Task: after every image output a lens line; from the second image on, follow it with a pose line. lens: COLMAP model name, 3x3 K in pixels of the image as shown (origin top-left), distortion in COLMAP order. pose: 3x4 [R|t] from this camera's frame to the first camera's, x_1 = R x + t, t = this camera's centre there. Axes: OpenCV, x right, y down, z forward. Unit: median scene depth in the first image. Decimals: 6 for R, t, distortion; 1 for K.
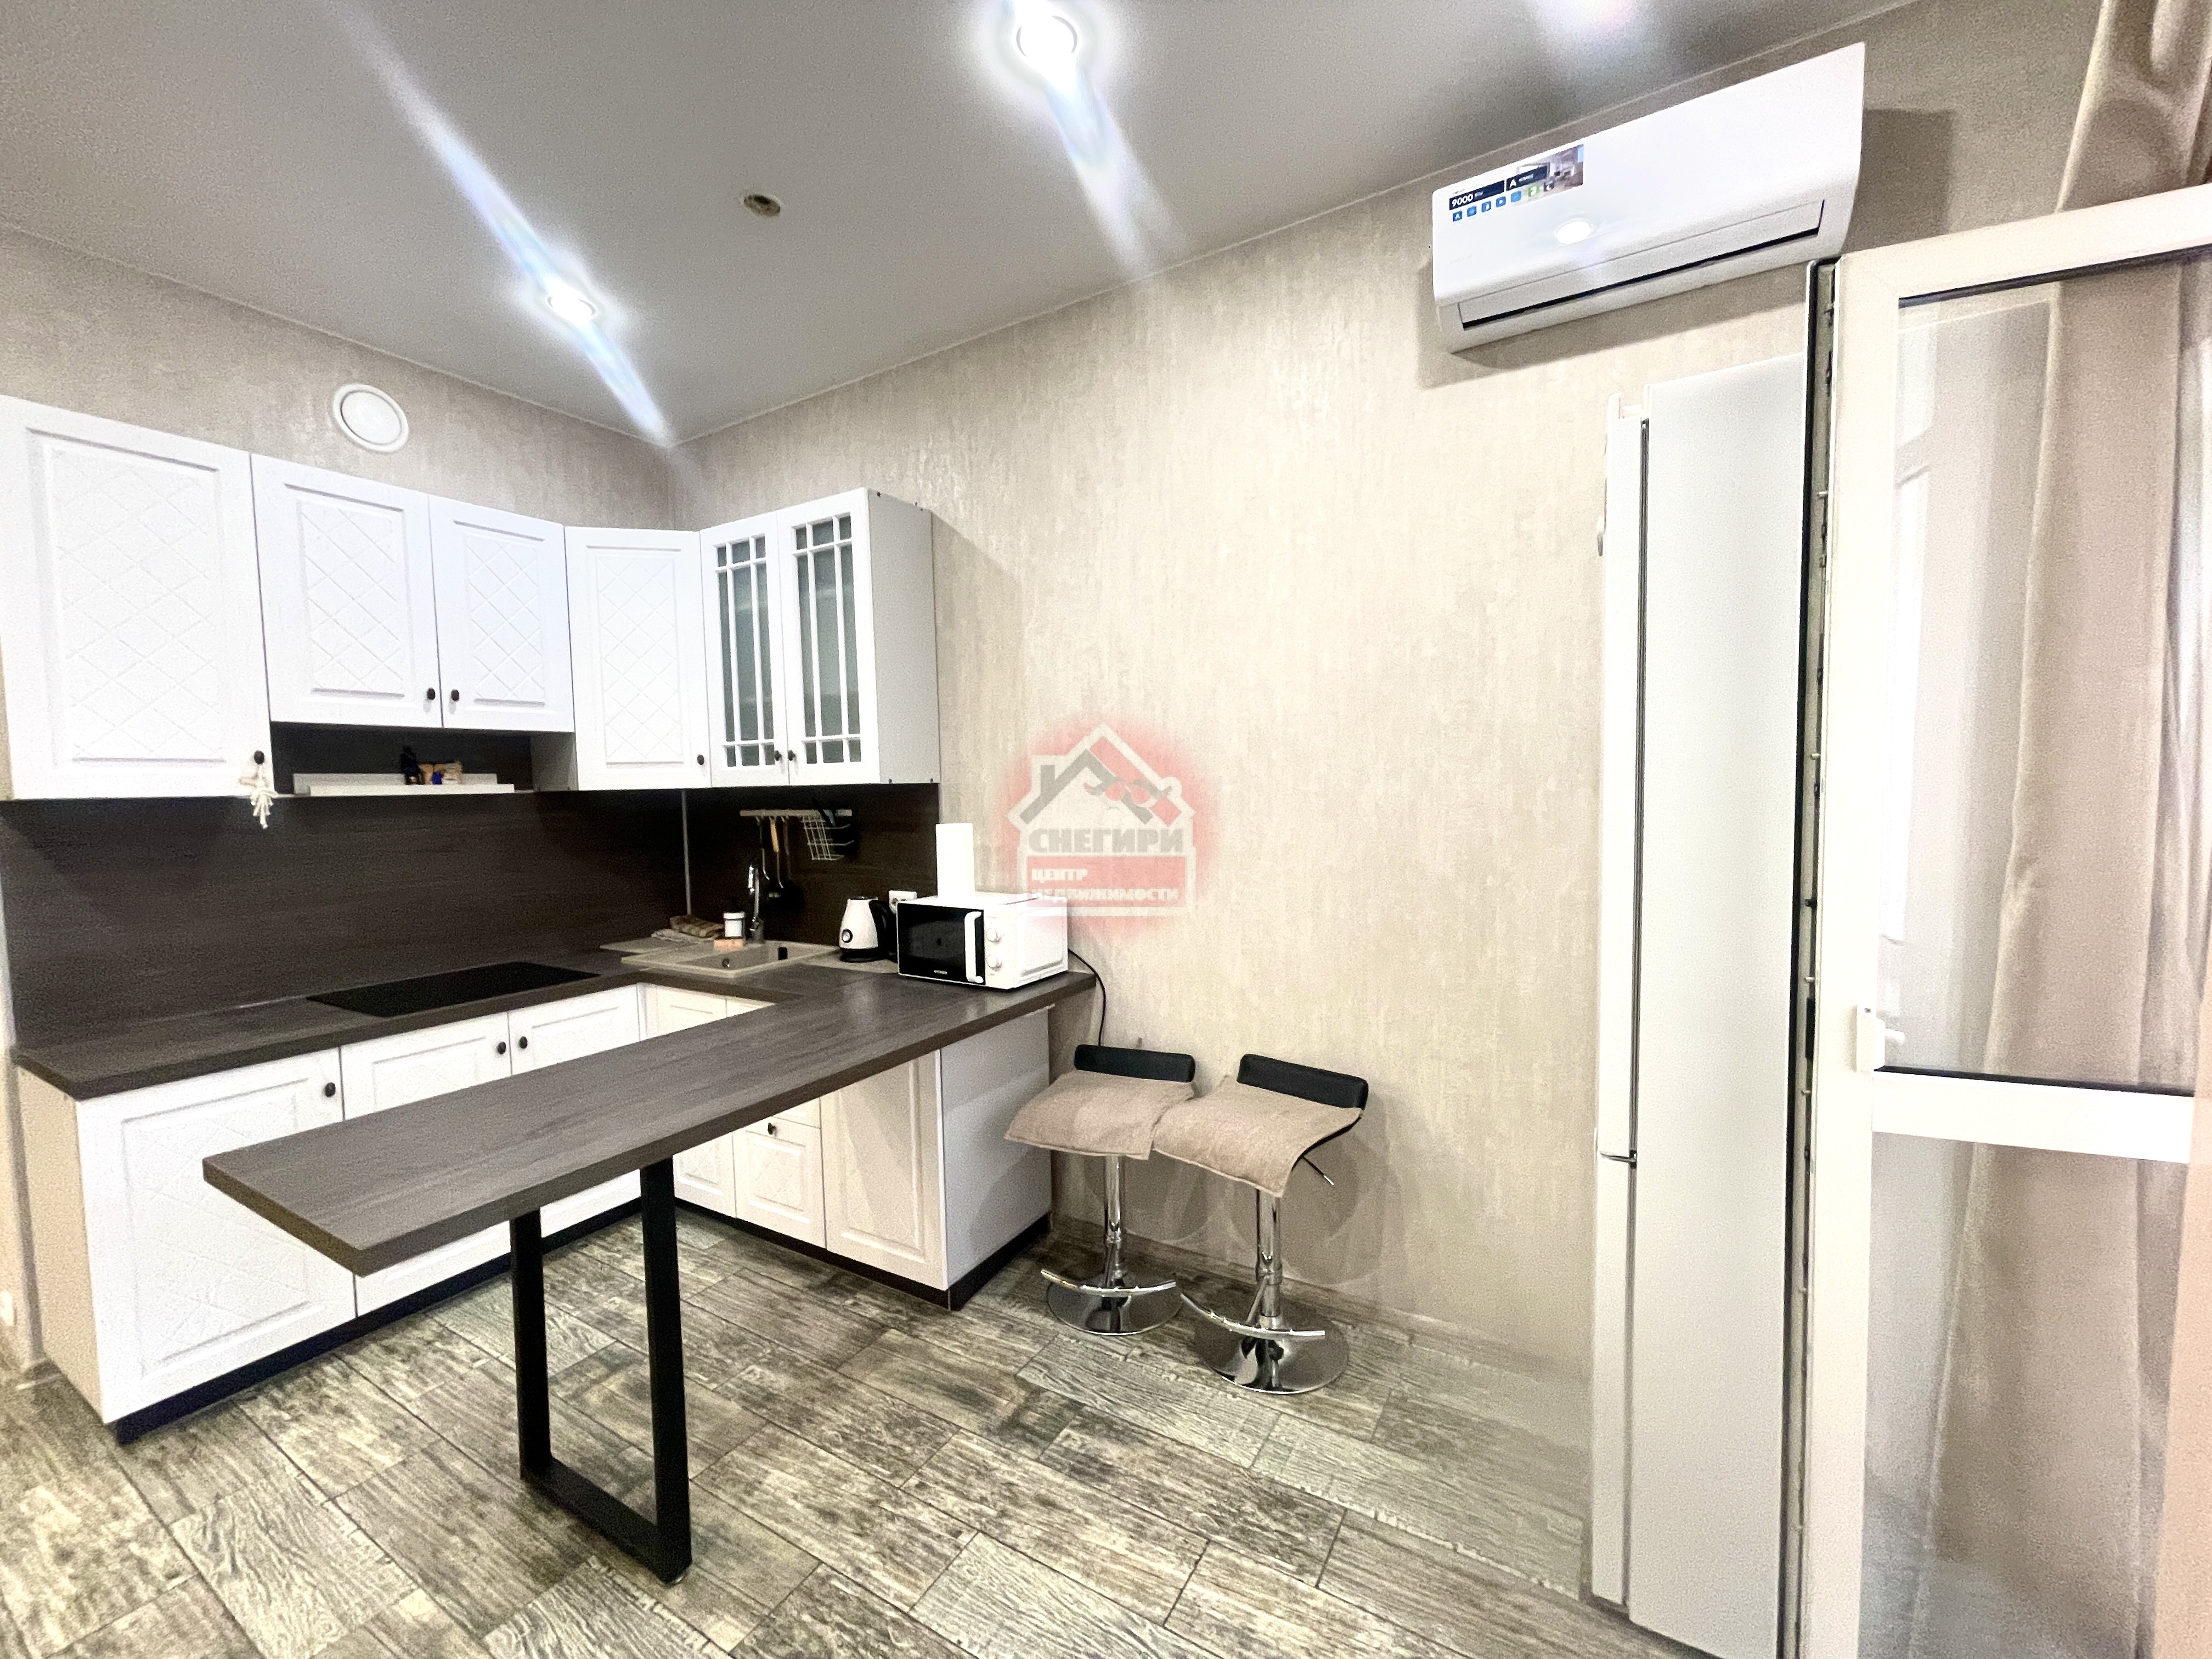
lens RADIAL K [[891.1, 0, 1100.0], [0, 891.1, 837.4], [0, 0, 1]] dist [-0.002665, 0.000857]
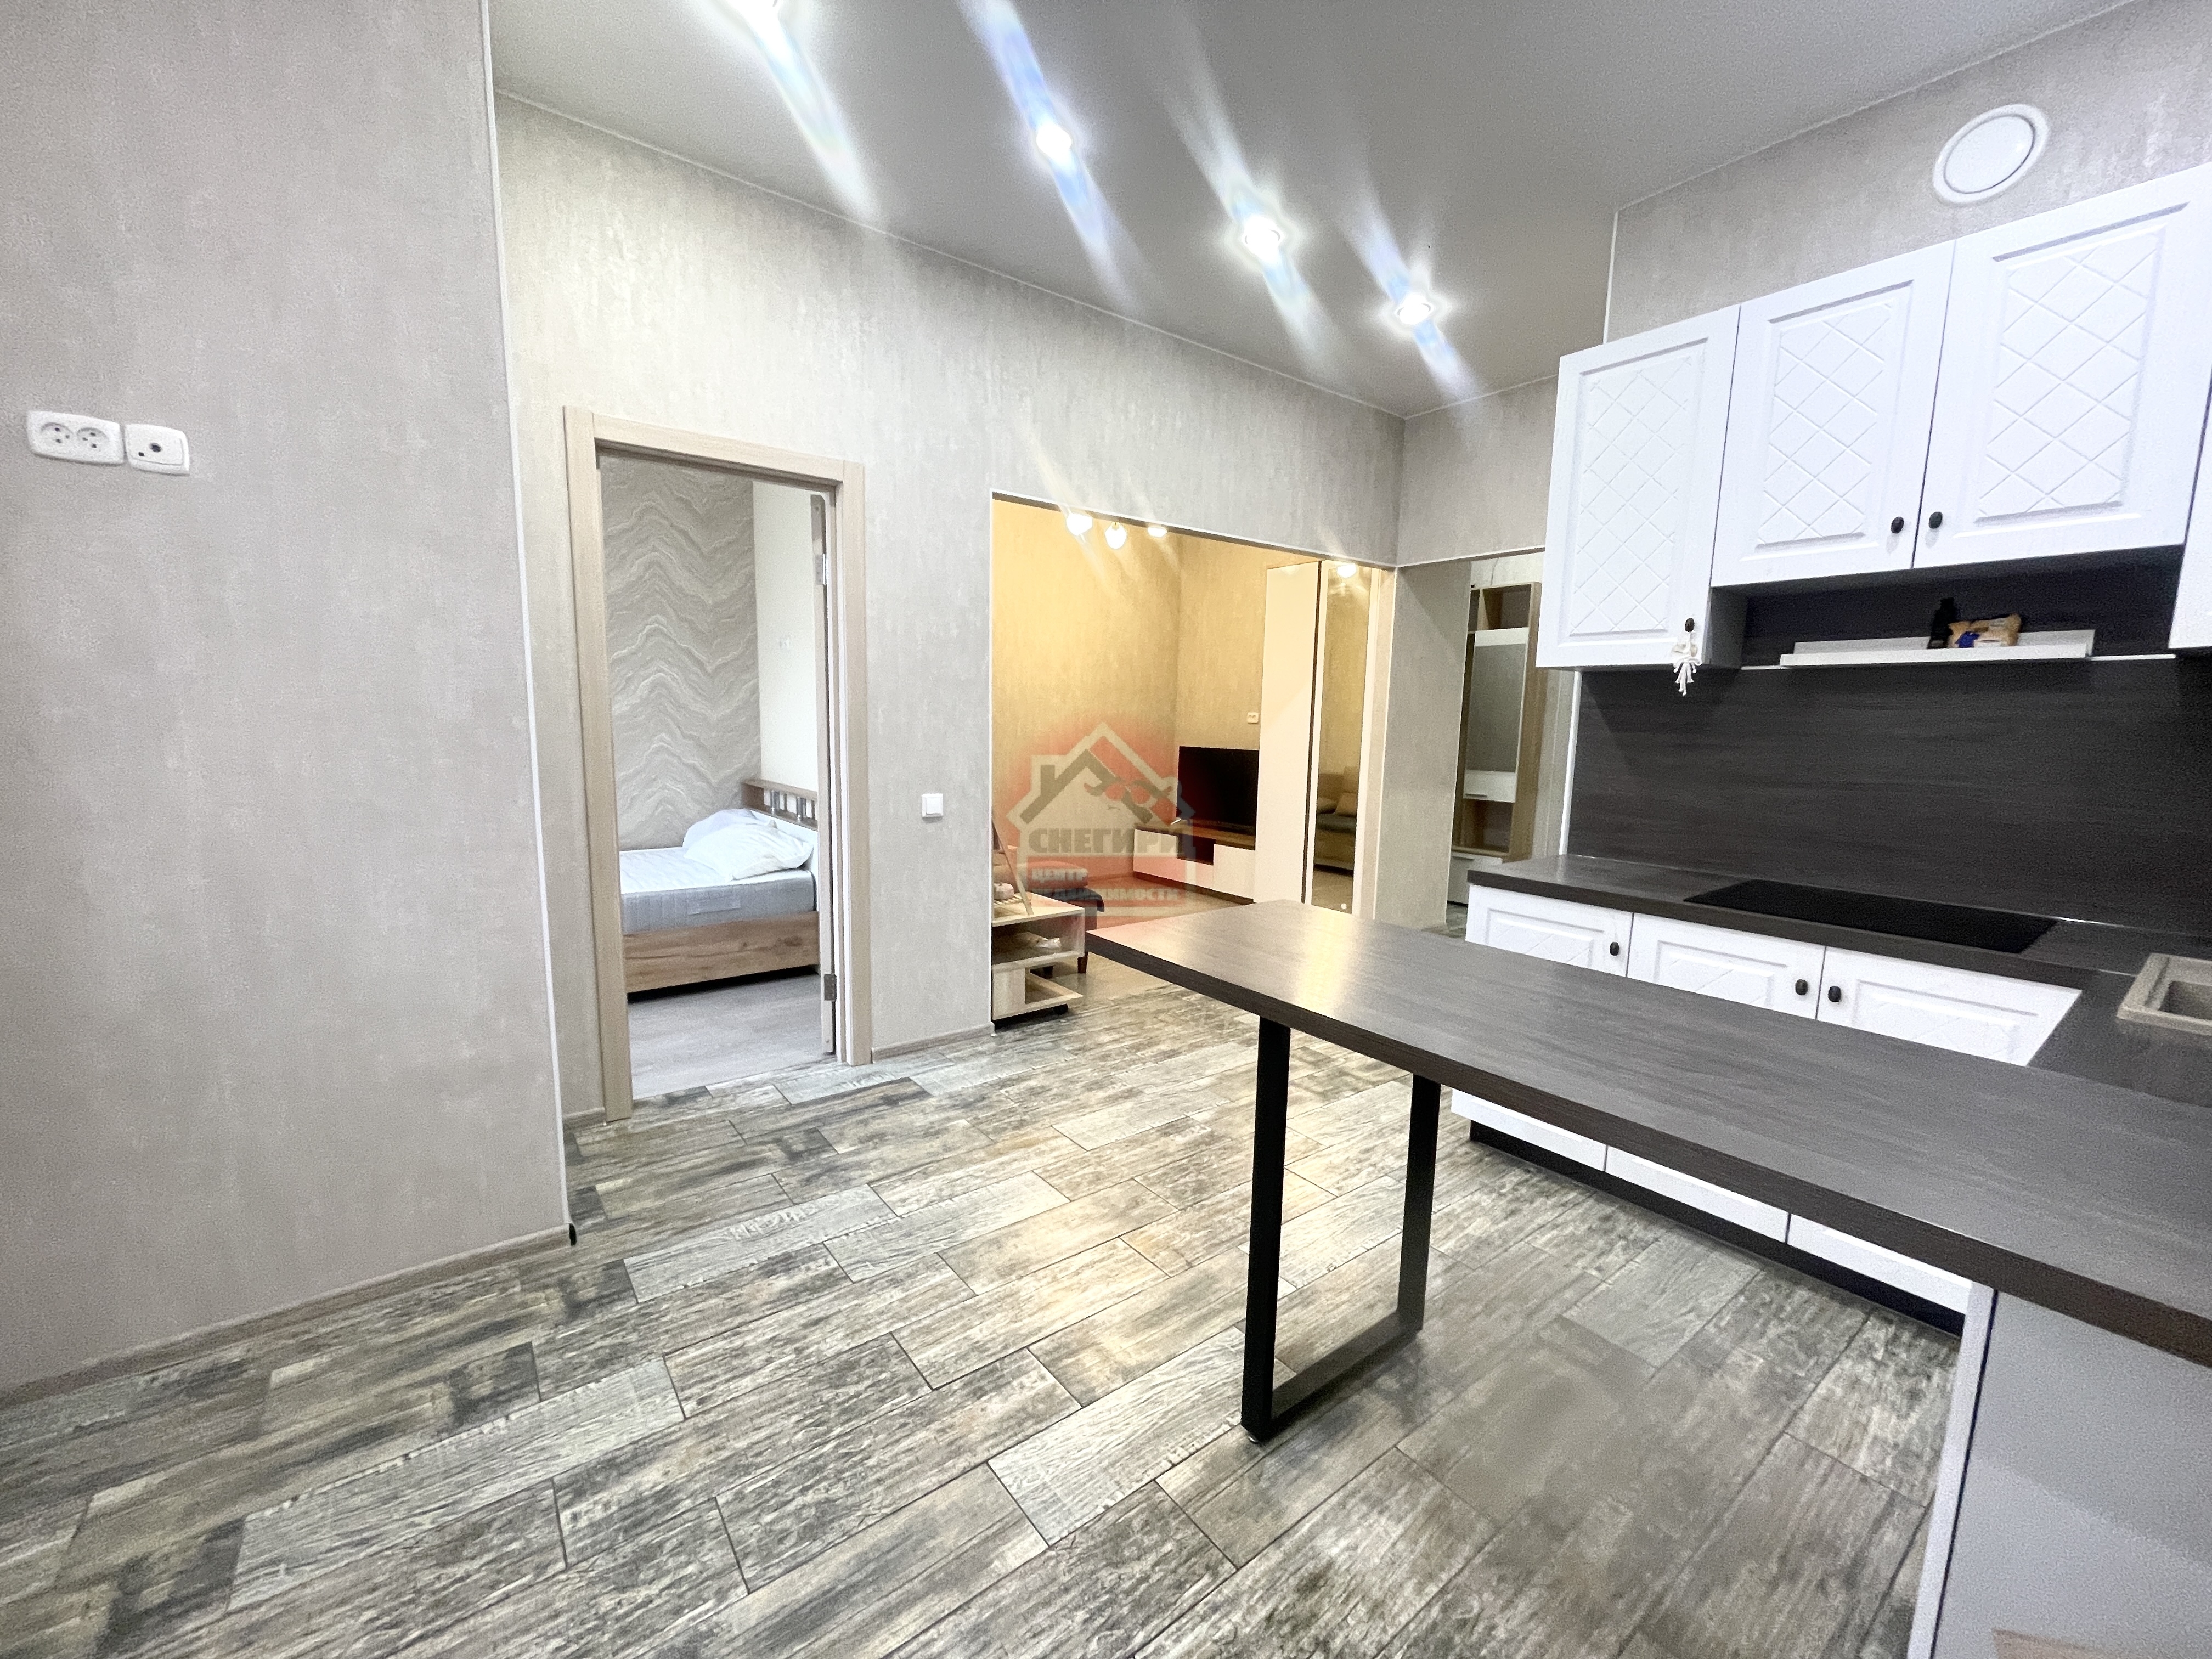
lens RADIAL K [[891.1, 0, 1097.4], [0, 891.1, 836.3], [0, 0, 1]] dist [-0.002665, 0.000857]
pose [[-0.374926, 0.141328, -0.916219, 0.243102], [-0.064638, 0.981921, 0.177913, 0.009064], [0.924799, 0.125927, -0.359012, 0.676194]]
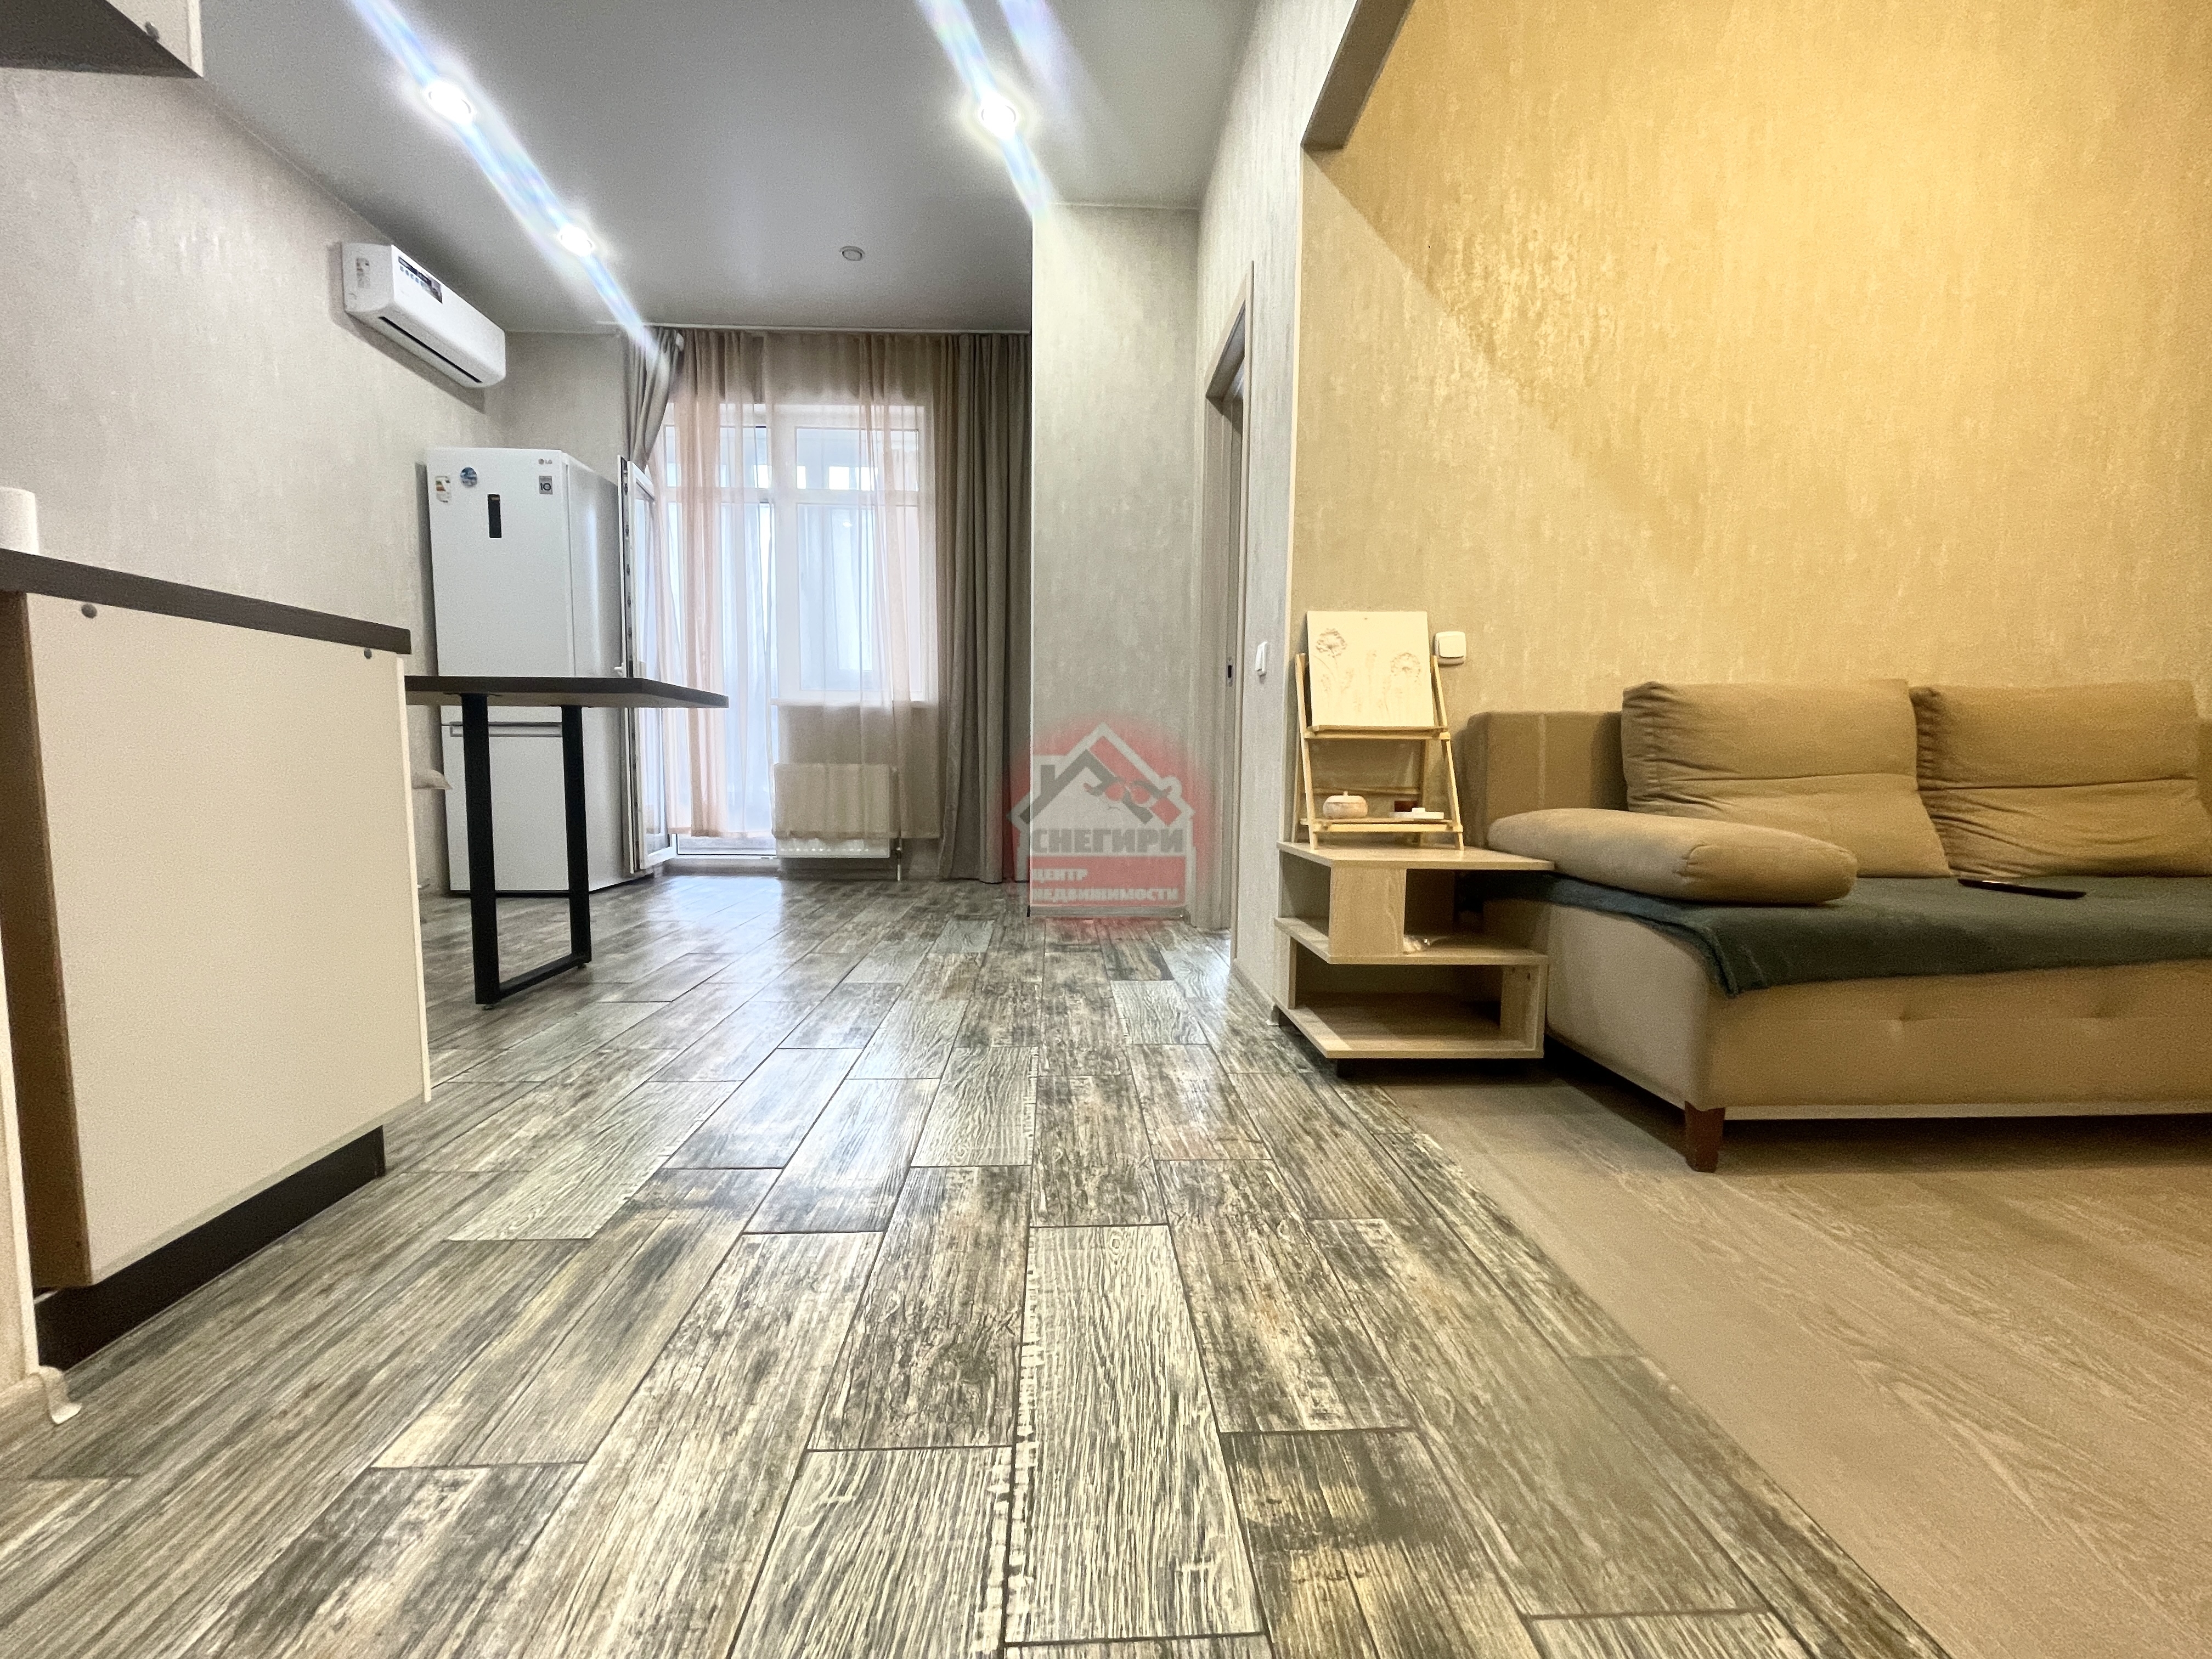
lens RADIAL K [[891.1, 0, 1099.2], [0, 891.1, 836.8], [0, 0, 1]] dist [-0.002665, 0.000857]
pose [[-0.558852, -0.052808, 0.827584, -1.485766], [0.051220, 0.993867, 0.098006, 0.285639], [-0.827684, 0.097160, -0.552720, 0.671256]]
